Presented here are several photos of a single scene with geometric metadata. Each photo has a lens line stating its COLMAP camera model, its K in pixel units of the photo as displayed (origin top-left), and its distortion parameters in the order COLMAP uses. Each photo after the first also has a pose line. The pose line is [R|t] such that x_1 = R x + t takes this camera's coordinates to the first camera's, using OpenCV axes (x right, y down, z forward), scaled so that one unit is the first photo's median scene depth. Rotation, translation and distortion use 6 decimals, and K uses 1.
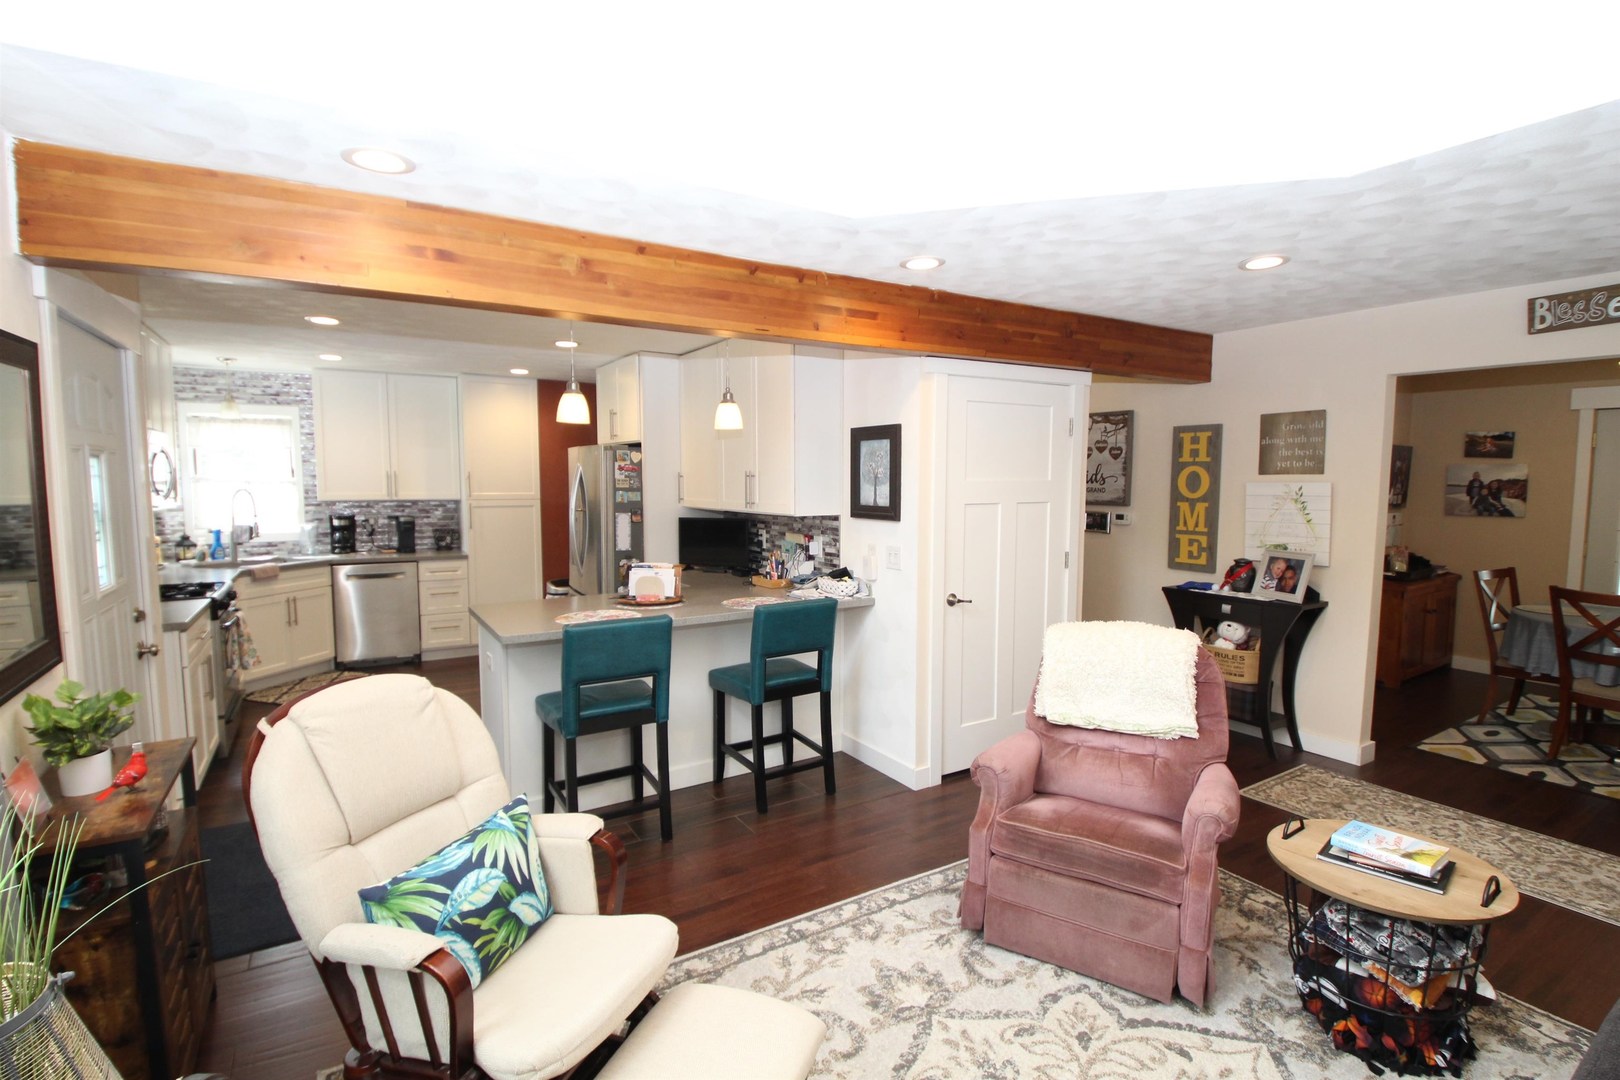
lens RADIAL K [[746.7, 0, 799.7], [0, 746.7, 543.3], [0, 0, 1]] dist [0.019009, -0.030373]
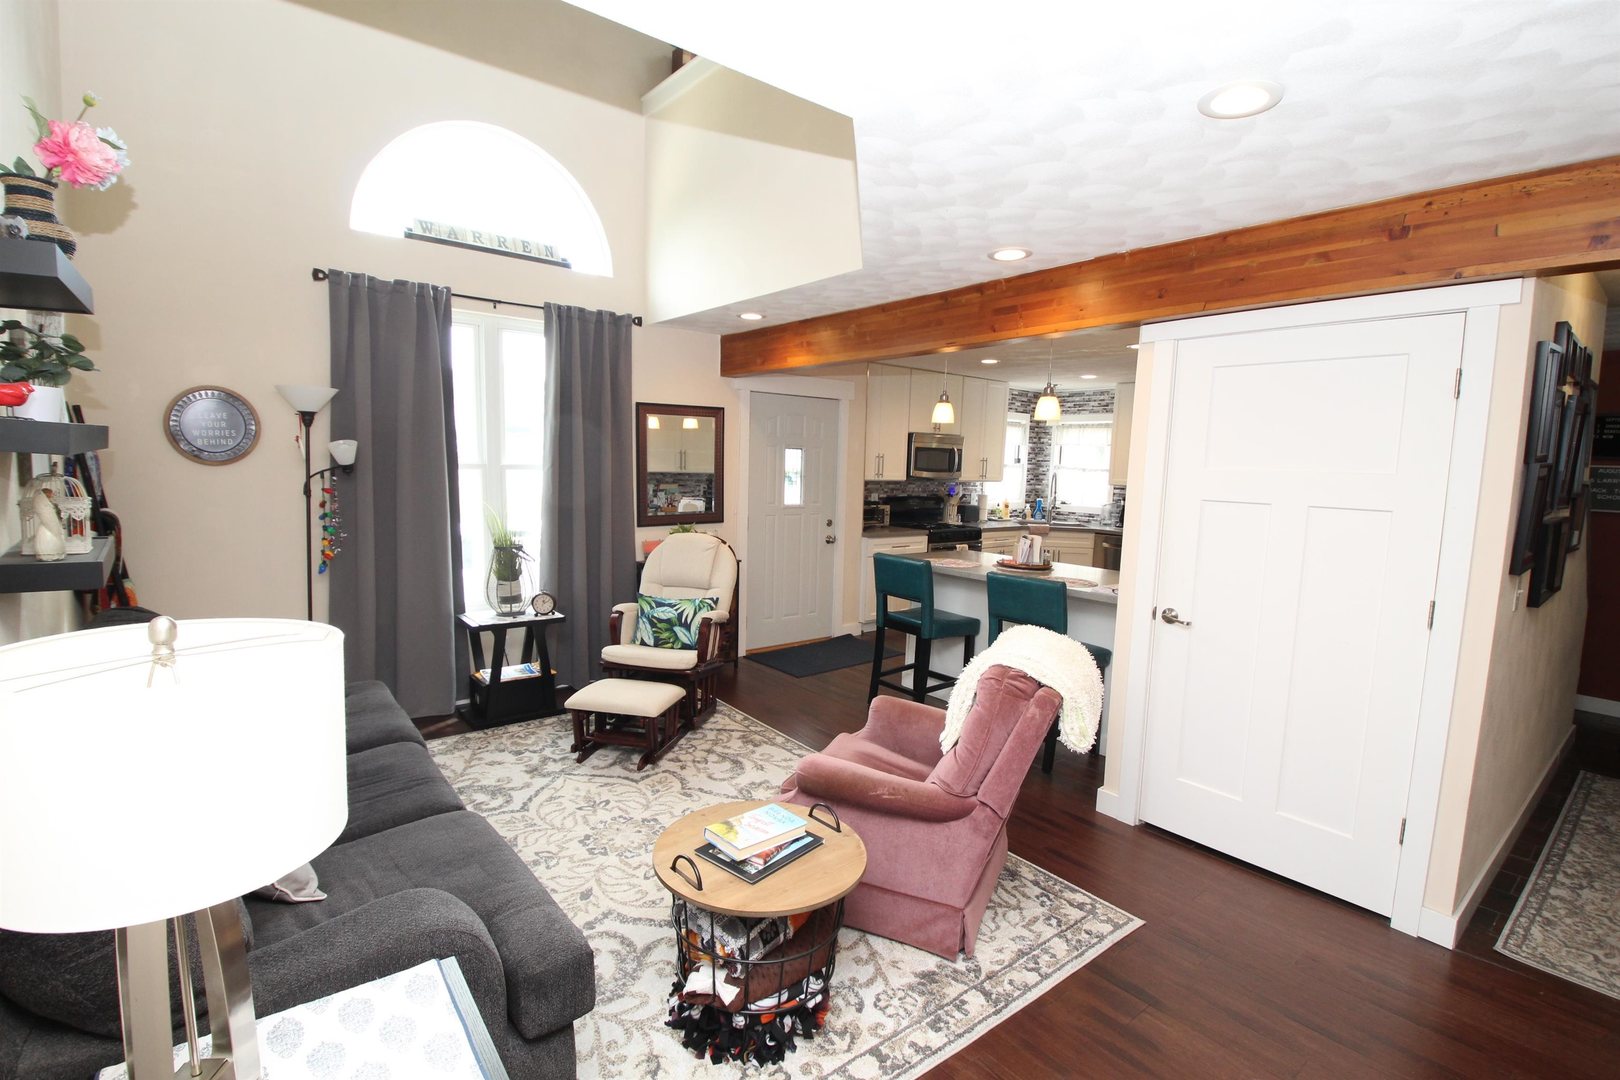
lens RADIAL K [[746.7, 0, 799.7], [0, 746.7, 543.3], [0, 0, 1]] dist [0.019009, -0.030373]
pose [[0.118438, 0.111135, -0.986723, 0.647823], [-0.113028, 0.988767, 0.097798, -0.024502], [0.986508, 0.099944, 0.129669, 0.332847]]
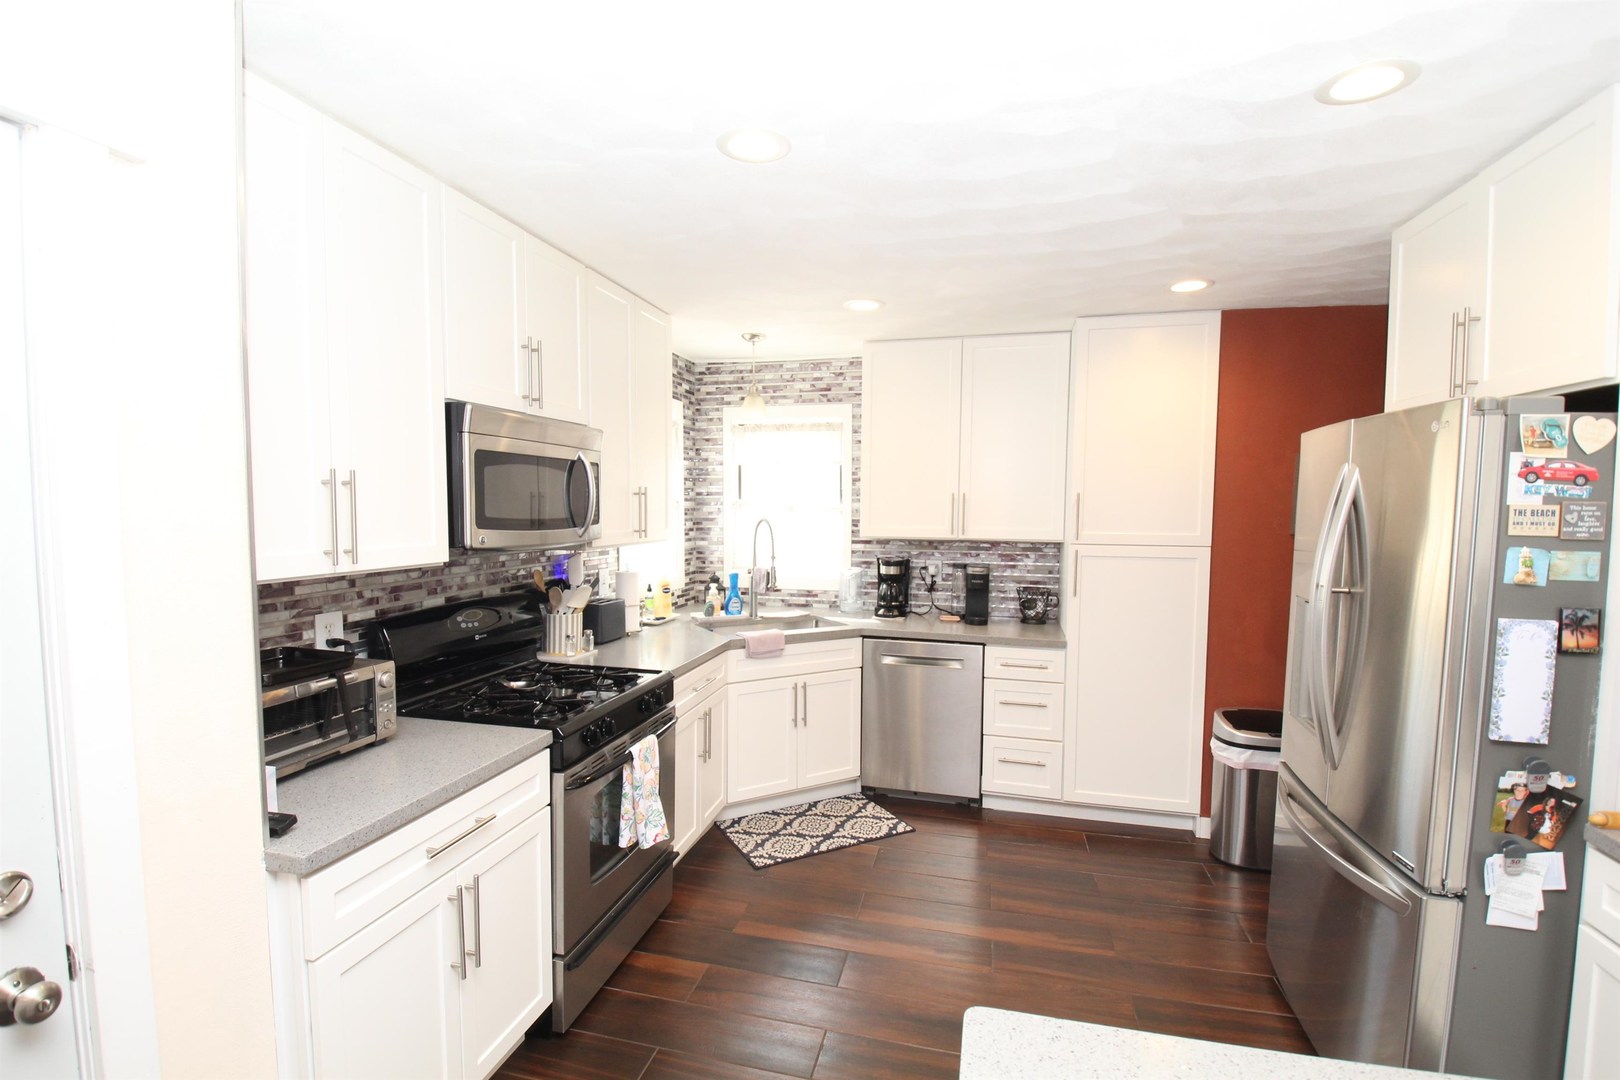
lens RADIAL K [[746.7, 0, 799.7], [0, 746.7, 543.3], [0, 0, 1]] dist [0.019009, -0.030373]
pose [[0.692675, 0.040559, -0.720108, -0.208164], [-0.068055, 0.997638, -0.009272, -0.044607], [0.718032, 0.055429, 0.693800, 0.531888]]
